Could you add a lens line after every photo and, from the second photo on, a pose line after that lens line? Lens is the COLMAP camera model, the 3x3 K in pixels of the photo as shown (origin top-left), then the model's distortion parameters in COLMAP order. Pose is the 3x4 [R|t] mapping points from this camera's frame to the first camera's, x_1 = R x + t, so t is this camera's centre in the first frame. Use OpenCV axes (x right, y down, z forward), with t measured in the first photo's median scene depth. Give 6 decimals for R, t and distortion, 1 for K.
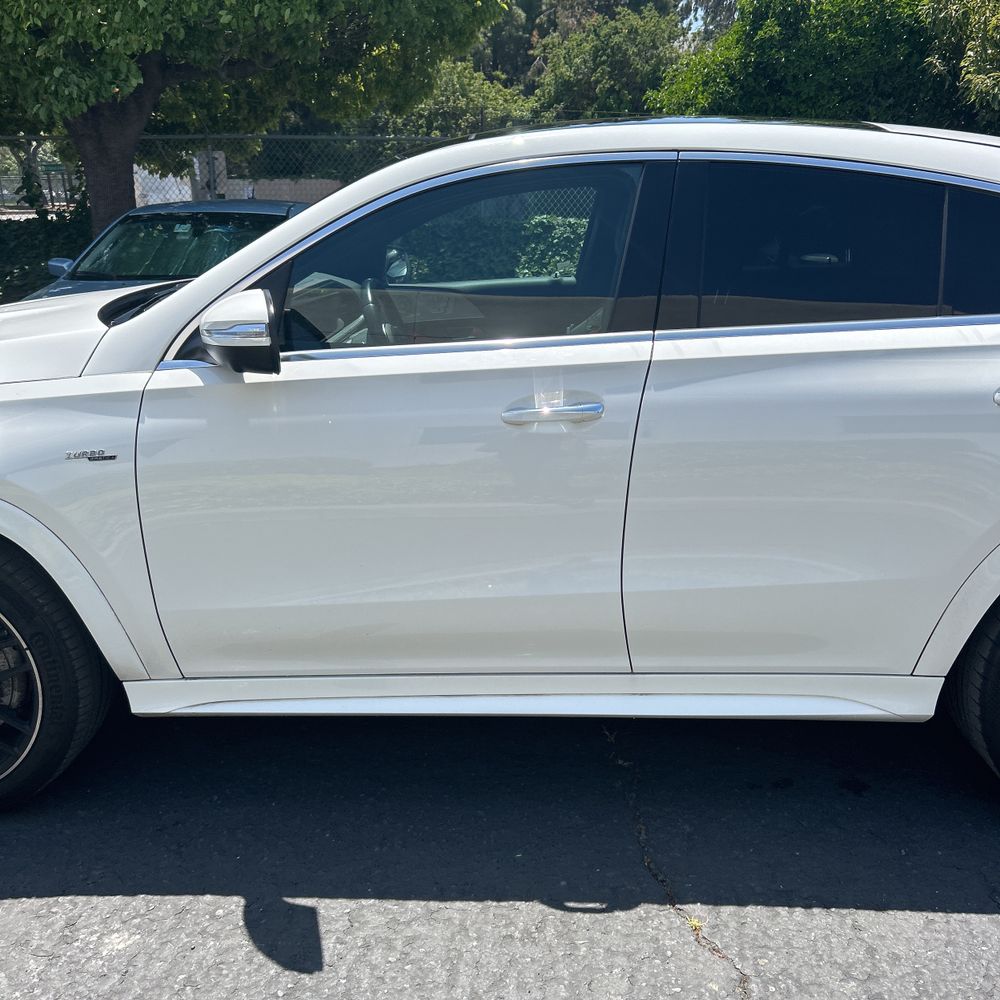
lens RADIAL K [[1009.1, 0, 501.1], [0, 1009.1, 508.7], [0, 0, 1]] dist [0.019651, 0.000000]
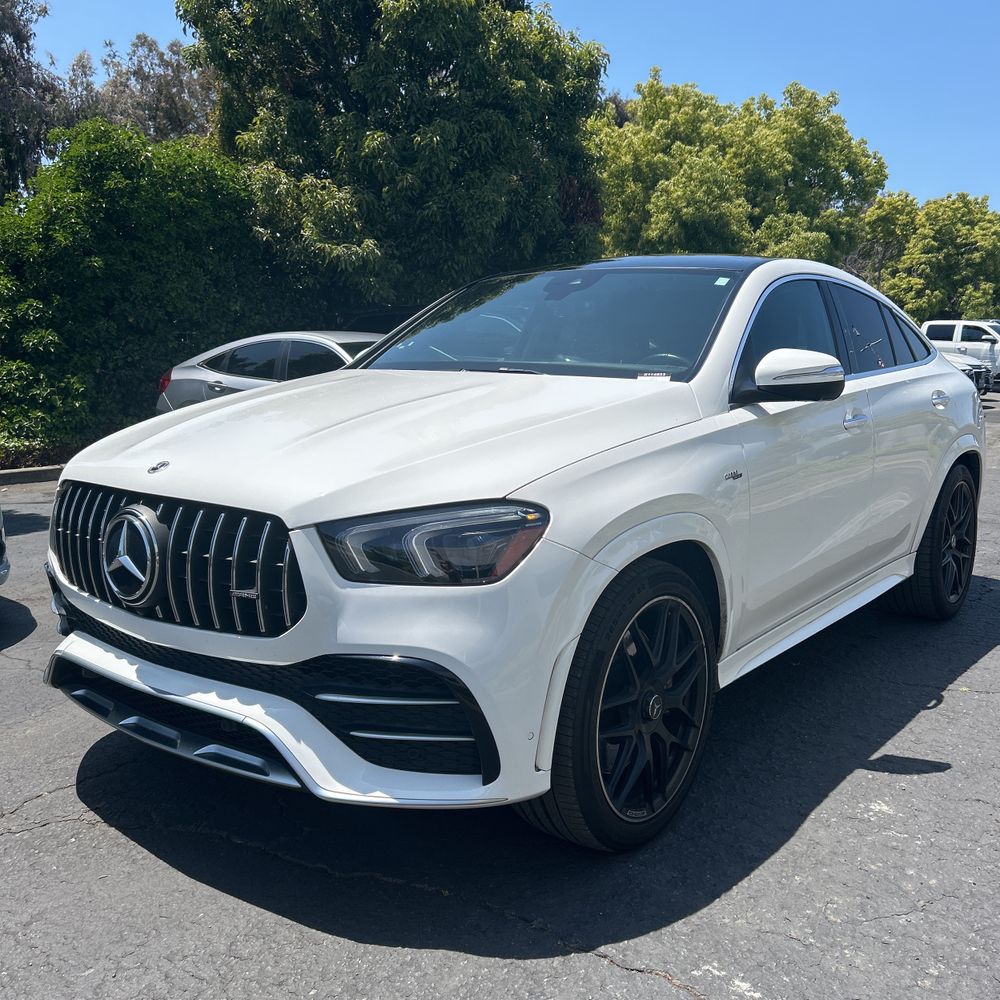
lens RADIAL K [[1009.1, 0, 499.9], [0, 1009.1, 506.1], [0, 0, 1]] dist [0.019651, 0.000000]
pose [[0.590344, -0.114571, 0.798979, -0.395532], [0.230930, 0.972471, -0.031178, -0.010270], [-0.773411, 0.202914, 0.600550, 0.112685]]
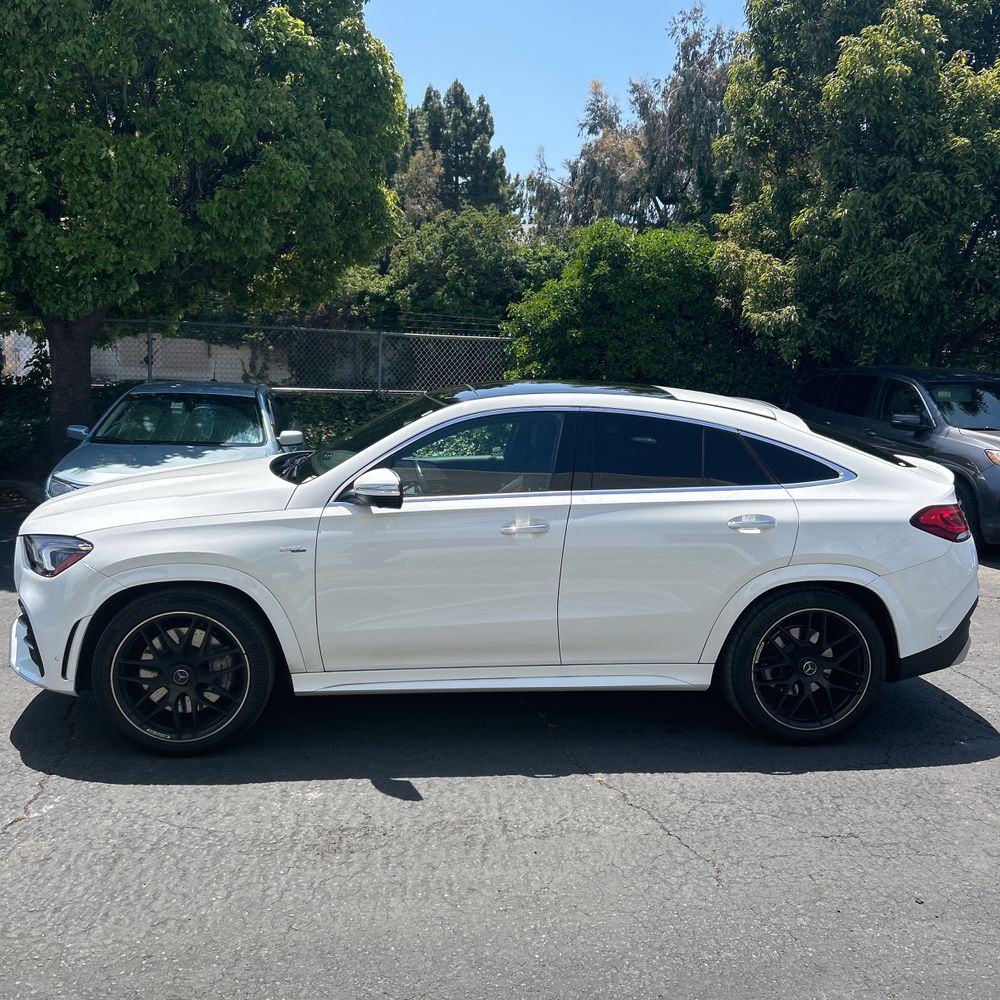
lens RADIAL K [[1009.1, 0, 500.2], [0, 1009.1, 504.8], [0, 0, 1]] dist [0.019651, 0.000000]
pose [[0.987352, 0.012731, 0.158030, -0.077403], [0.011522, 0.988373, -0.151613, 0.039783], [-0.158123, 0.151516, 0.975725, -0.239889]]
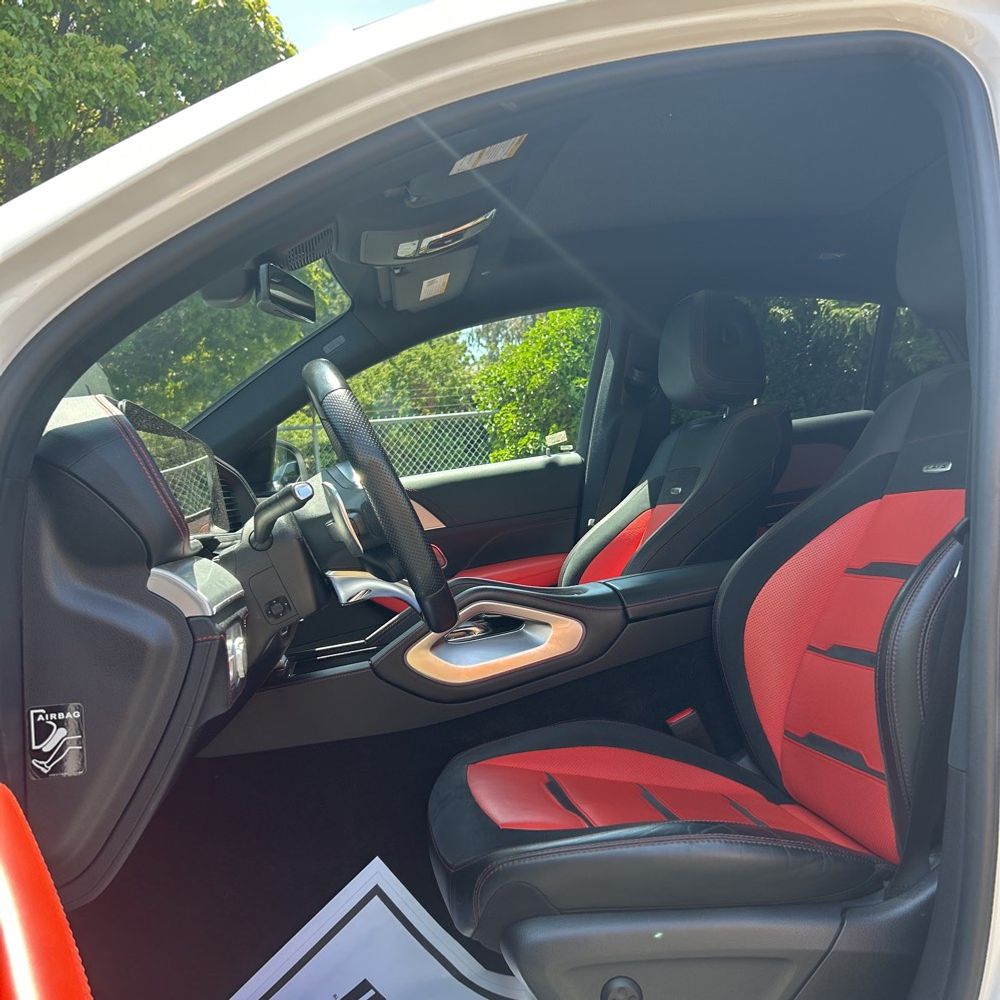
lens RADIAL K [[1009.1, 0, 493.5], [0, 1009.1, 497.8], [0, 0, 1]] dist [0.019651, 0.000000]
pose [[0.978087, -0.095932, 0.184776, -0.041015], [0.149354, 0.941628, -0.301712, -0.006955], [-0.145046, 0.322697, 0.935322, 0.168766]]
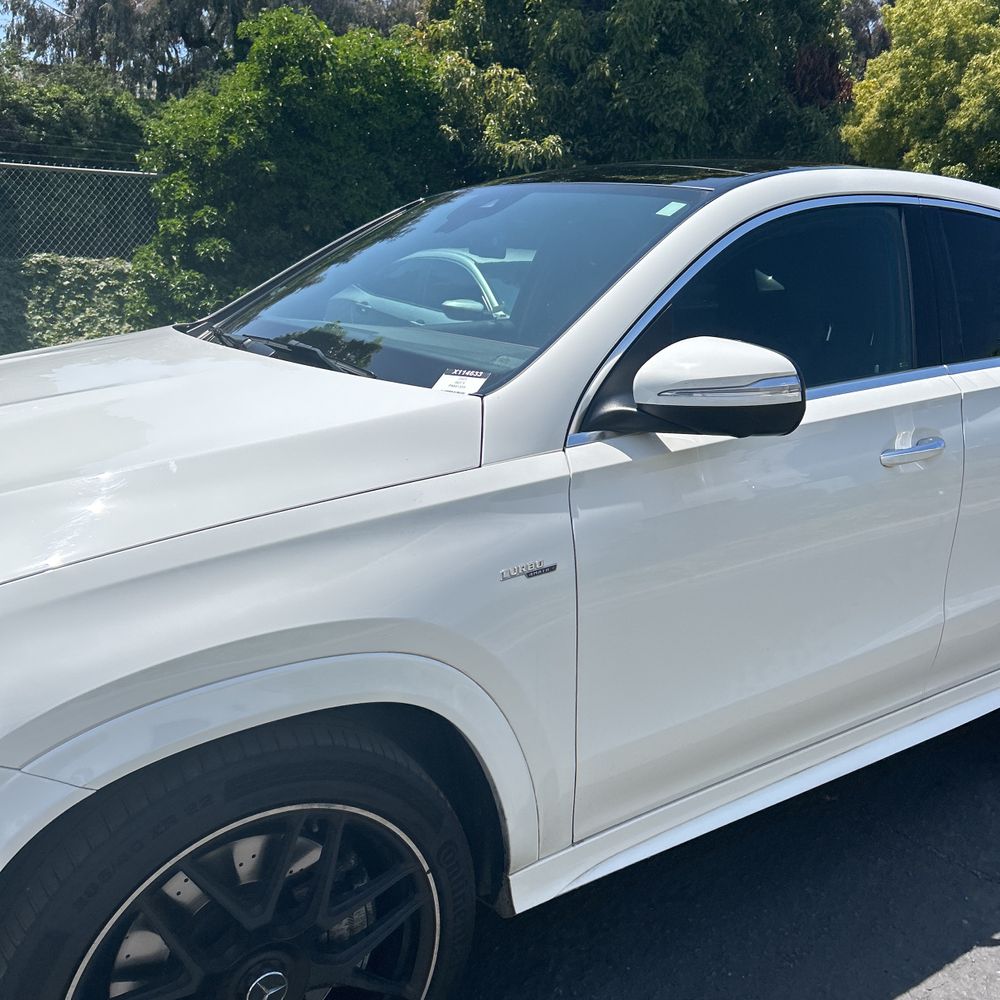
lens RADIAL K [[1009.1, 0, 510.2], [0, 1009.1, 499.1], [0, 0, 1]] dist [0.019651, 0.000000]
pose [[0.801523, -0.120460, 0.585704, -0.203374], [0.149967, 0.988689, -0.001886, -0.025332], [-0.578852, 0.089348, 0.810523, 0.101635]]
